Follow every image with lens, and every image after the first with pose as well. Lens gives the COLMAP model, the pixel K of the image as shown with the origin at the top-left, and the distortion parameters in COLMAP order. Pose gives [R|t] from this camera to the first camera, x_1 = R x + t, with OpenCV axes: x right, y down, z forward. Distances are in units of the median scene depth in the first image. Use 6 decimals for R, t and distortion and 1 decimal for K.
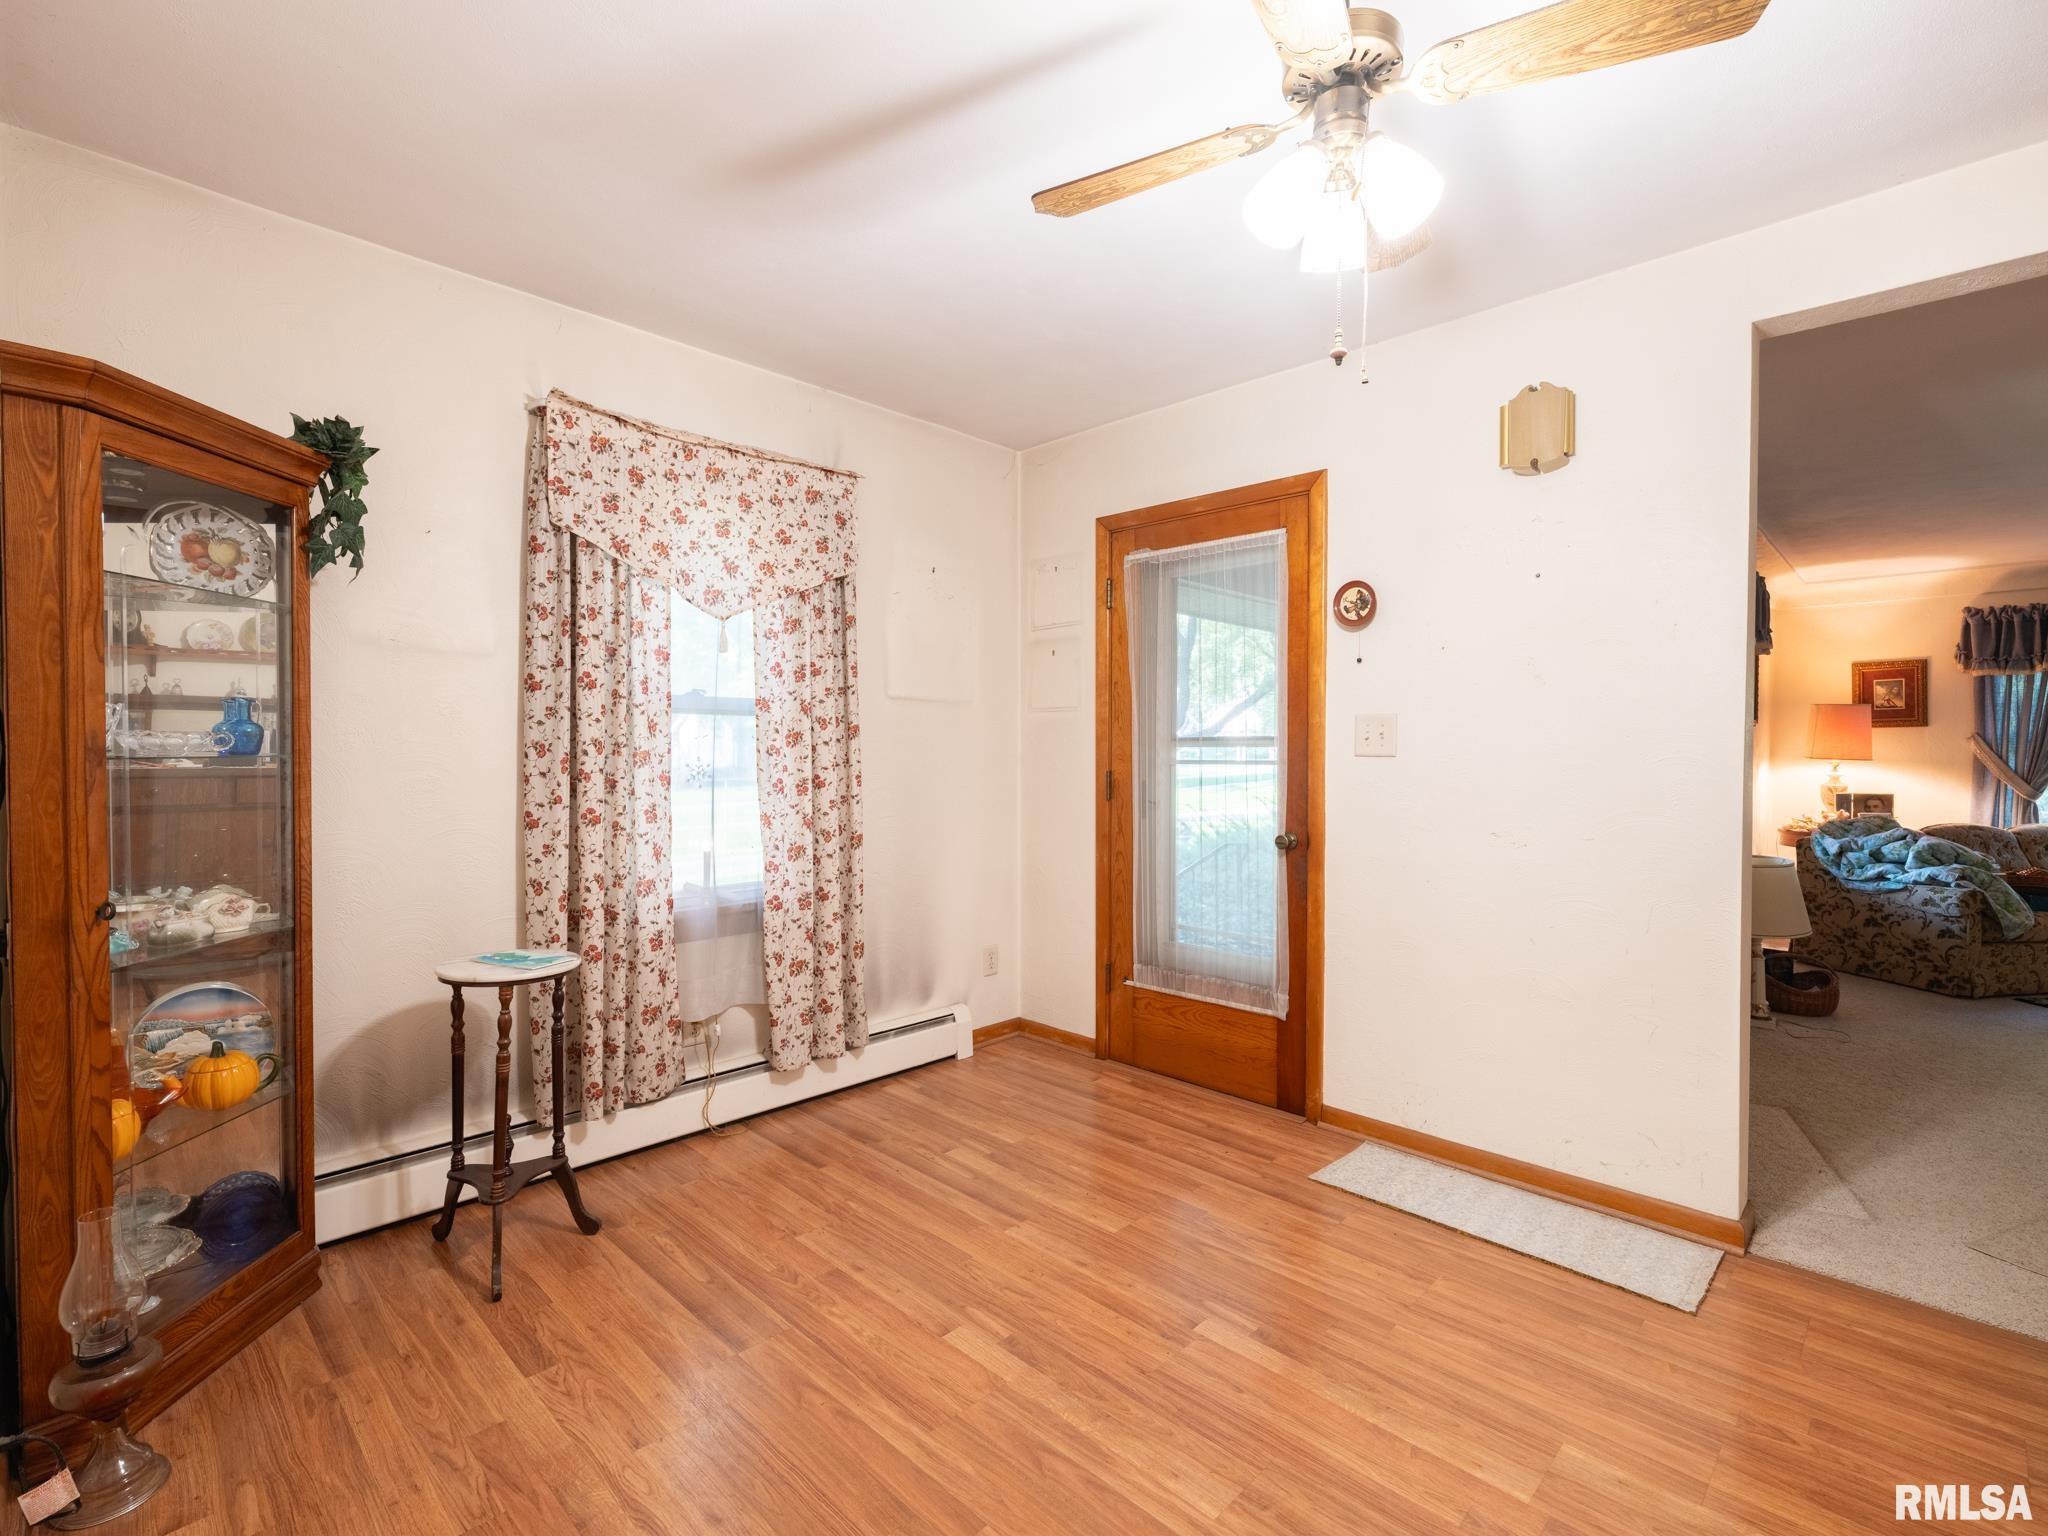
lens RADIAL K [[963.4, 0, 1032.6], [0, 963.4, 760.8], [0, 0, 1]] dist [-0.004869, 0.002499]
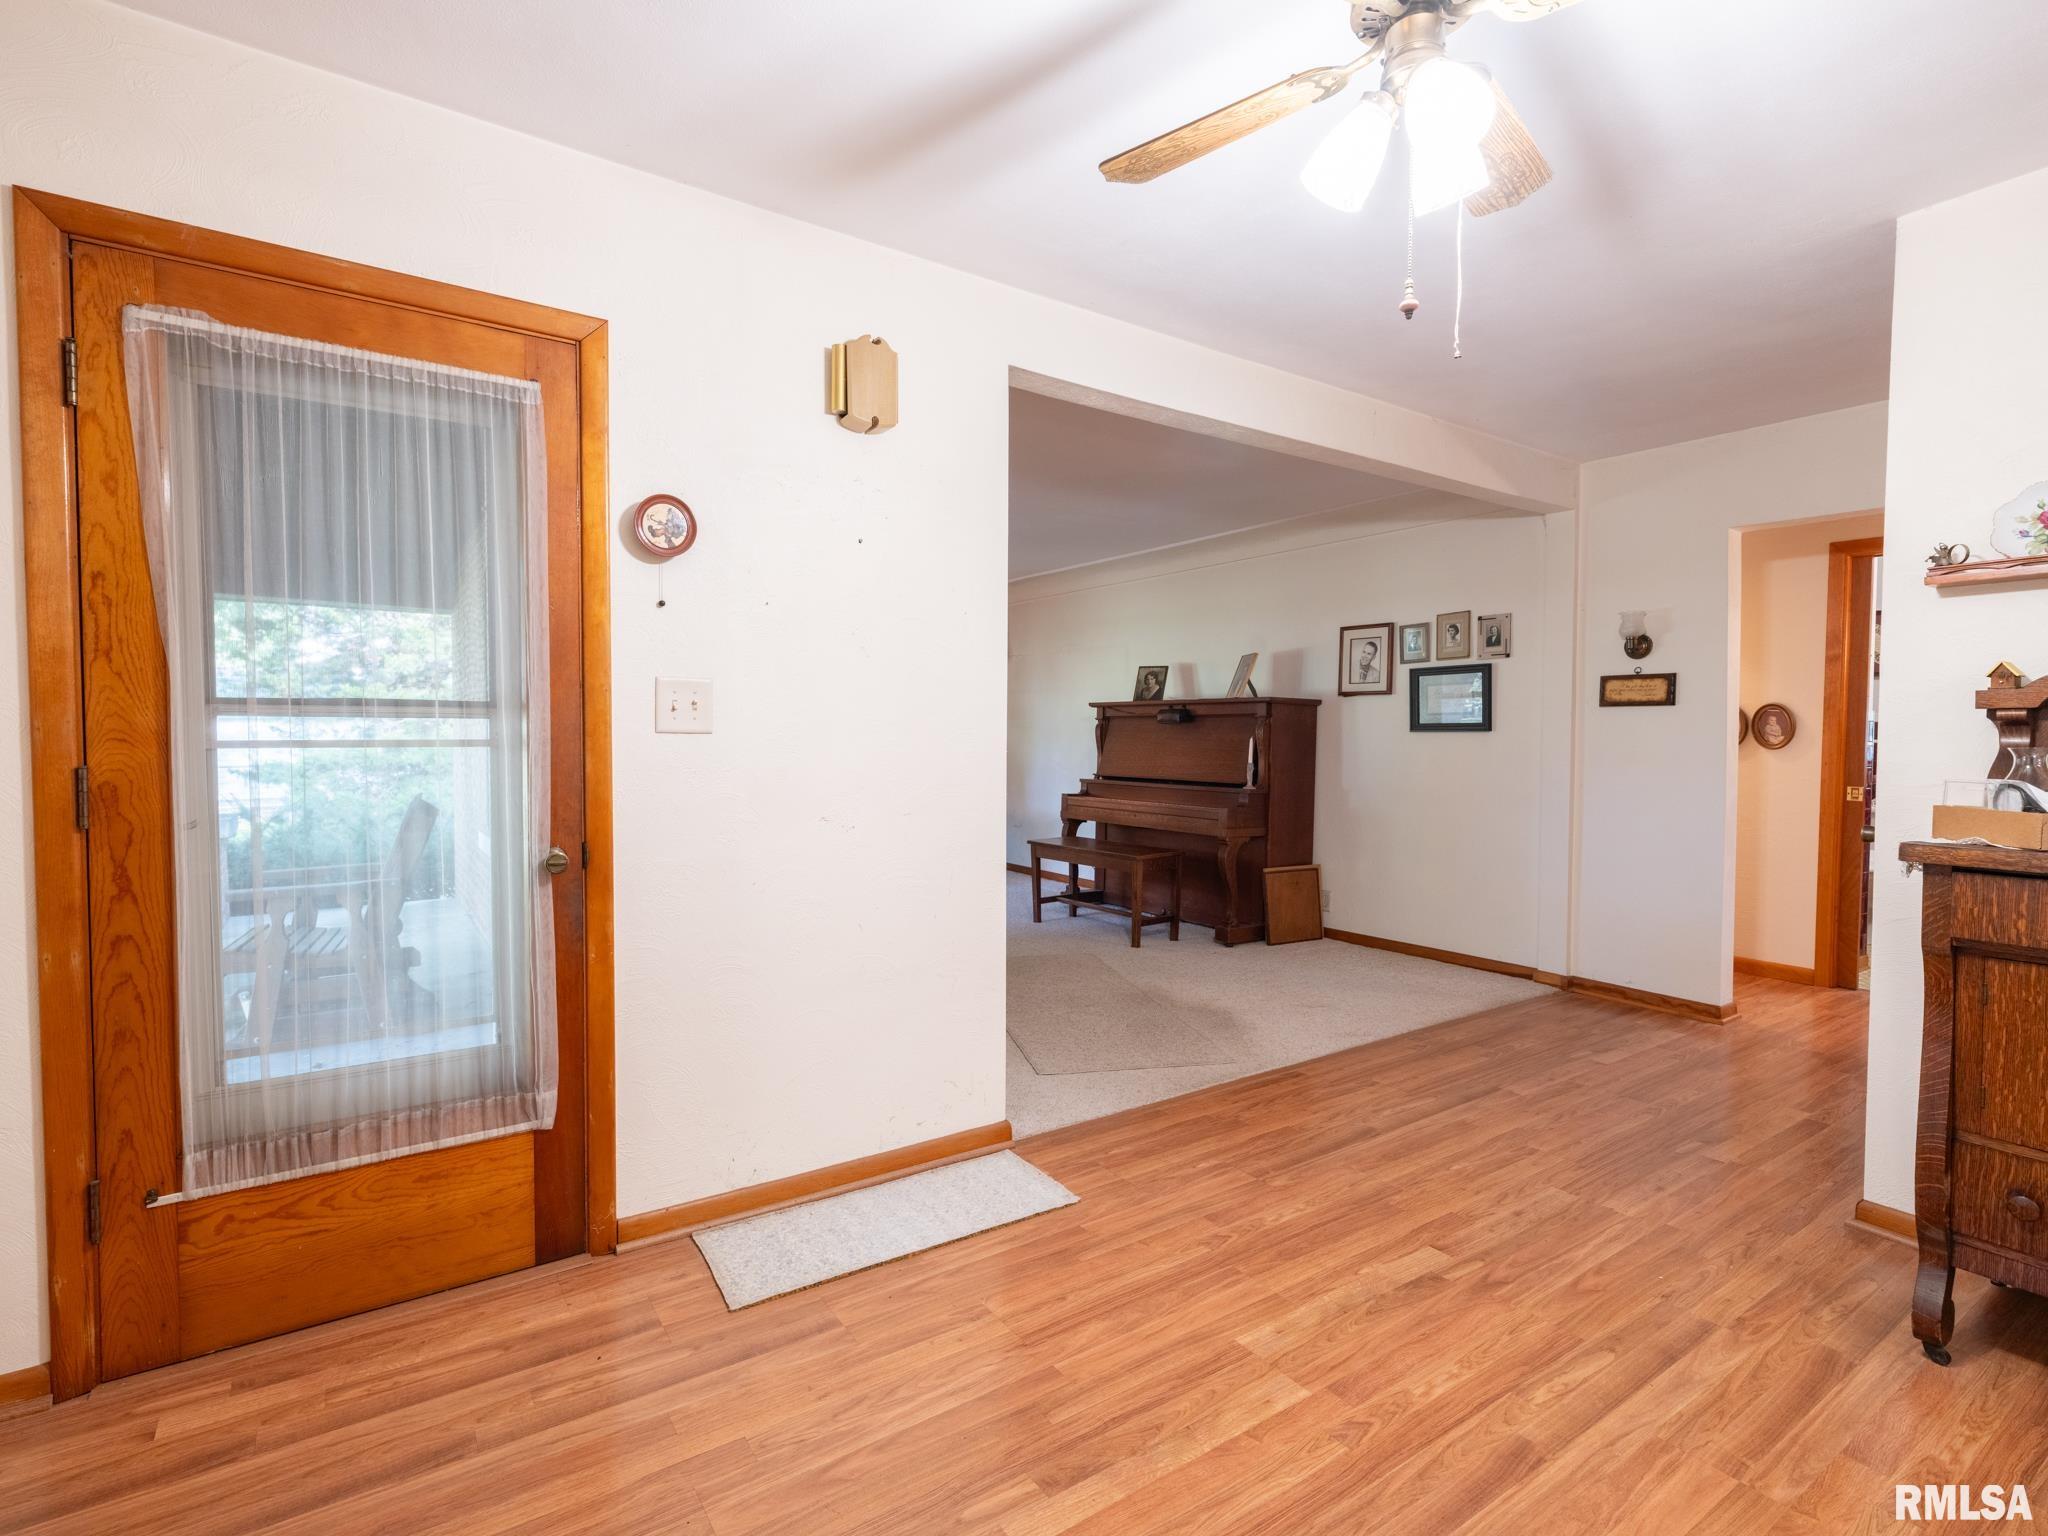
lens RADIAL K [[963.4, 0, 1017.8], [0, 963.4, 770.9], [0, 0, 1]] dist [-0.004869, 0.002499]
pose [[0.209074, -0.038939, 0.977124, -0.325613], [0.004021, 0.999233, 0.038960, -0.003959], [-0.977892, -0.004216, 0.209070, 0.564616]]
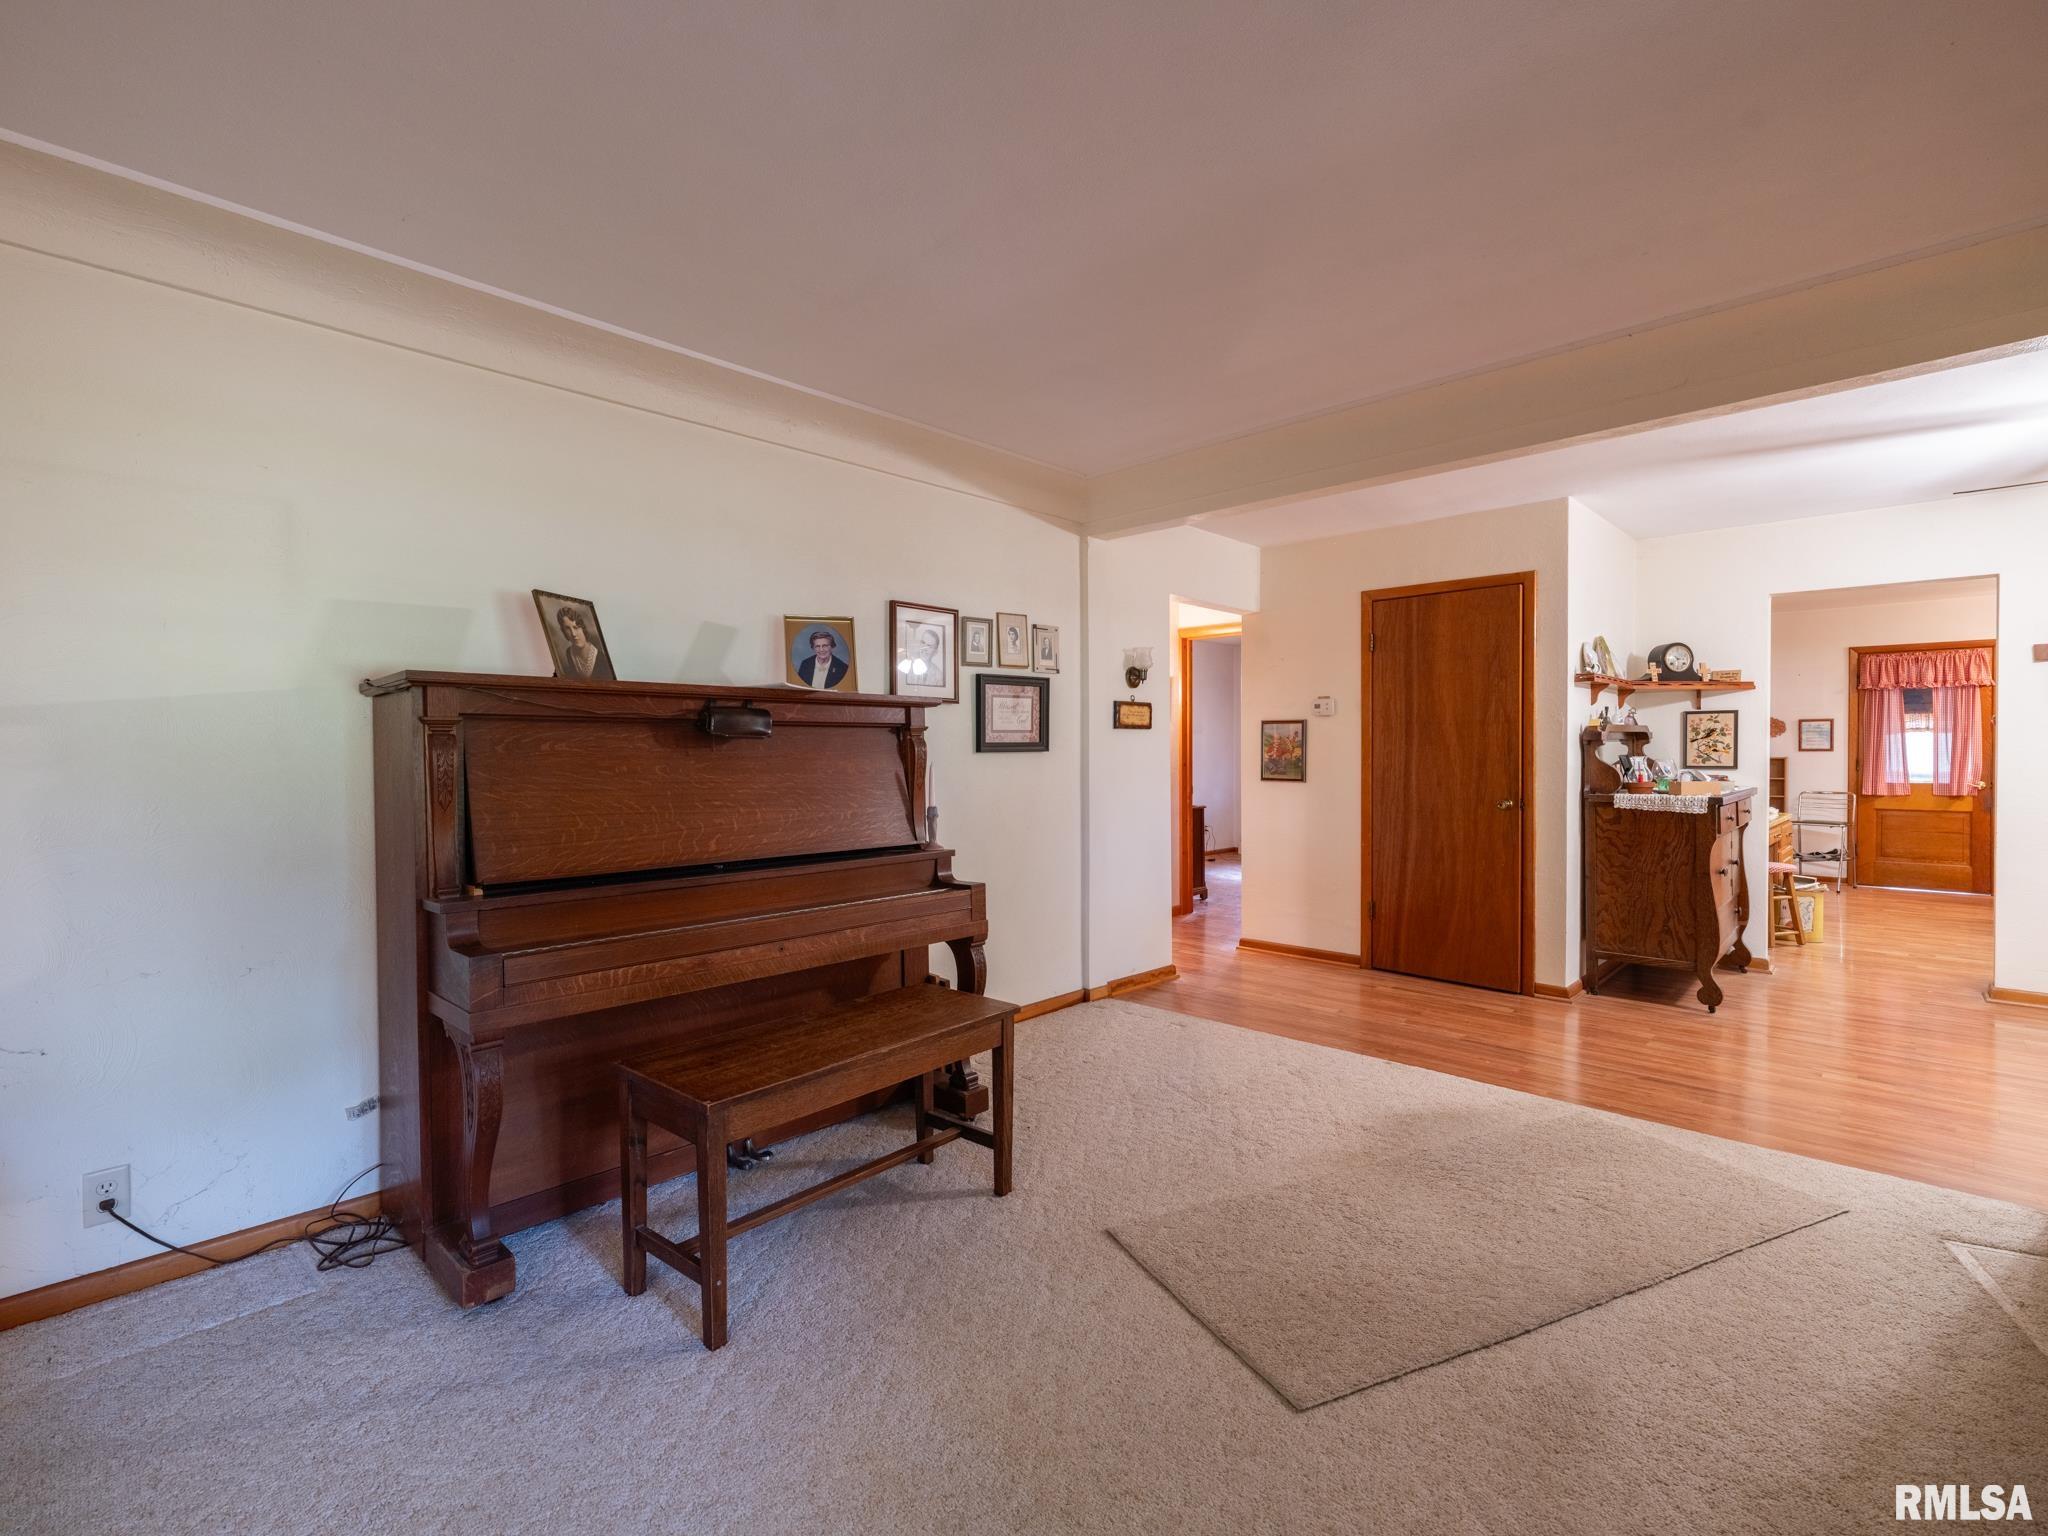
lens RADIAL K [[963.4, 0, 984.5], [0, 963.4, 774.9], [0, 0, 1]] dist [-0.004869, 0.002499]
pose [[-0.999677, 0.002184, 0.025334, 1.498538], [0.003033, 0.999434, 0.033512, -0.018594], [-0.025247, 0.033578, -0.999117, 1.628908]]
